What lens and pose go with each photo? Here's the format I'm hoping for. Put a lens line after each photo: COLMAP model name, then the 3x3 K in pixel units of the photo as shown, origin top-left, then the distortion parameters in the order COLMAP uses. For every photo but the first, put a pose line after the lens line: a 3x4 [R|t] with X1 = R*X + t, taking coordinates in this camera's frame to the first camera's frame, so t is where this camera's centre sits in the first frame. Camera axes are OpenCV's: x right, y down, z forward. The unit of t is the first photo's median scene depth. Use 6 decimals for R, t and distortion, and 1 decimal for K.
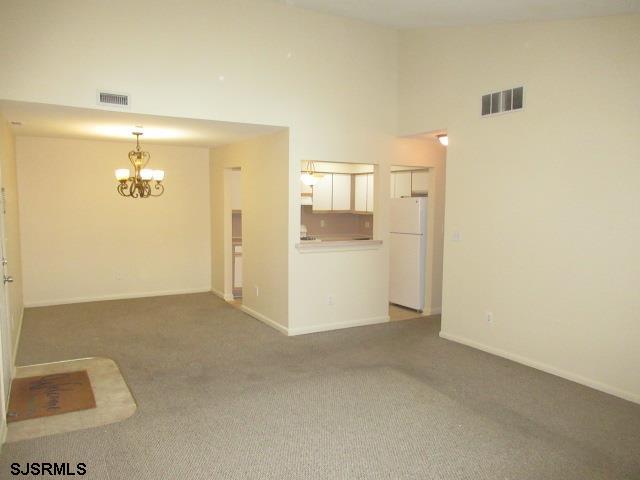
lens RADIAL K [[480.7, 0, 320.2], [0, 480.7, 240.7], [0, 0, 1]] dist [-0.006246, -0.000836]
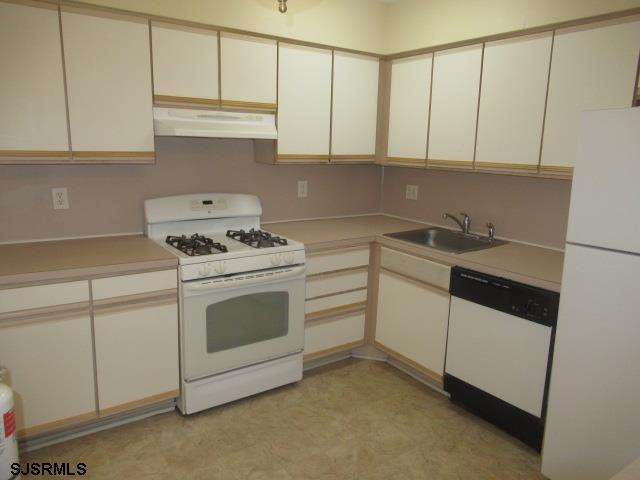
lens RADIAL K [[480.7, 0, 319.7], [0, 480.7, 238.4], [0, 0, 1]] dist [-0.006246, -0.000836]
pose [[0.995780, -0.000003, 0.091774, -0.016764], [-0.010926, 0.992883, 0.118588, -0.043350], [-0.091121, -0.119090, 0.988693, 0.631187]]
